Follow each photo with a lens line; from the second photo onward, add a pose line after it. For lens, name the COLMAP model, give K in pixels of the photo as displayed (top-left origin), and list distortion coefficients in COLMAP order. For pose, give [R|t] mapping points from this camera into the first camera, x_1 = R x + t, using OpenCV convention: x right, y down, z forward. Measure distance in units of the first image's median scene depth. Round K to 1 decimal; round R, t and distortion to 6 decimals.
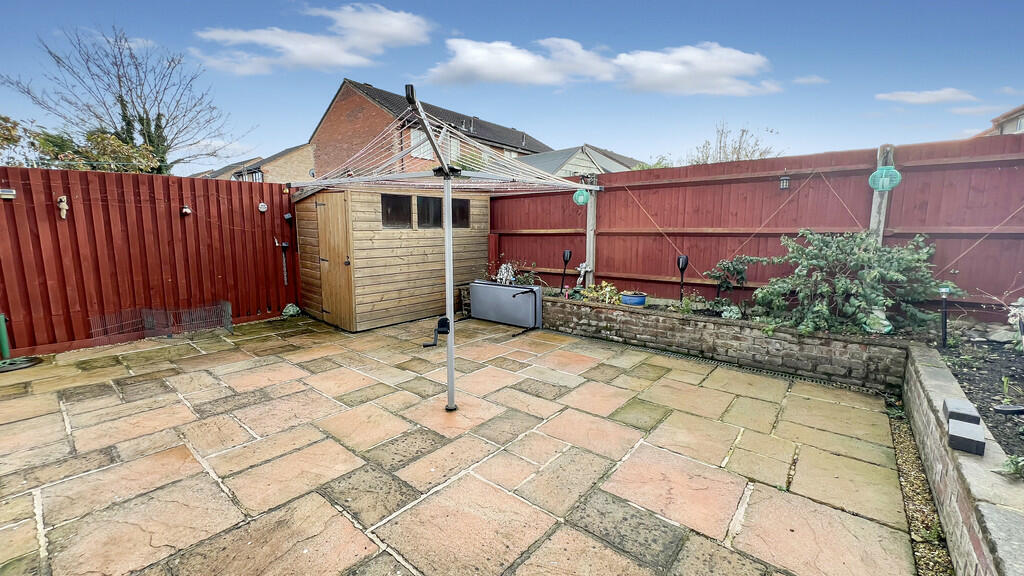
lens RADIAL K [[407.0, 0, 509.6], [0, 407.0, 280.3], [0, 0, 1]] dist [-0.000557, -0.000061]
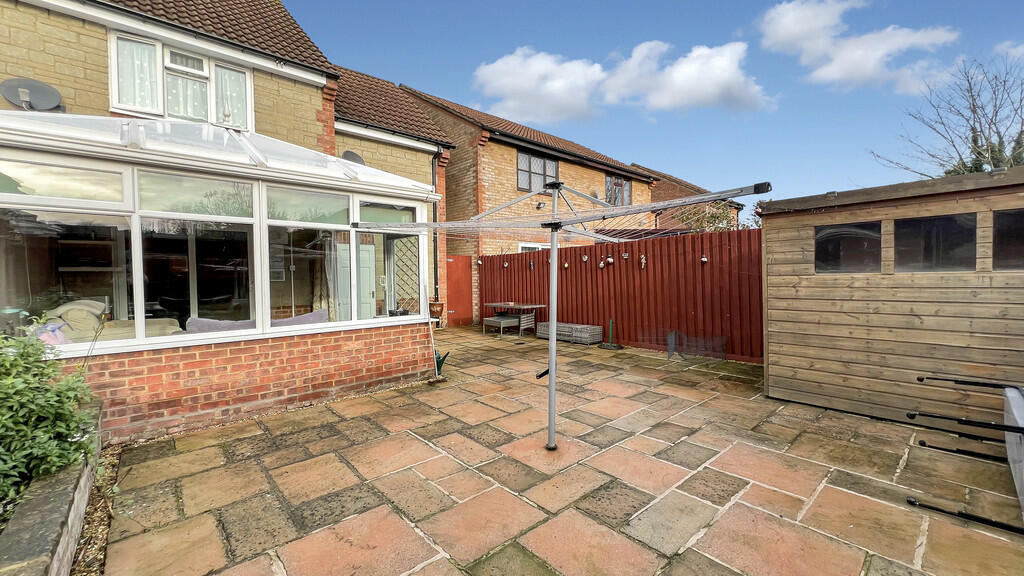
lens RADIAL K [[407.0, 0, 509.6], [0, 407.0, 280.3], [0, 0, 1]] dist [-0.000557, -0.000061]
pose [[-0.147996, 0.013087, -0.988901, 0.714440], [-0.111051, 0.993369, 0.029766, -0.103349], [0.982733, 0.114224, -0.145562, 0.795064]]
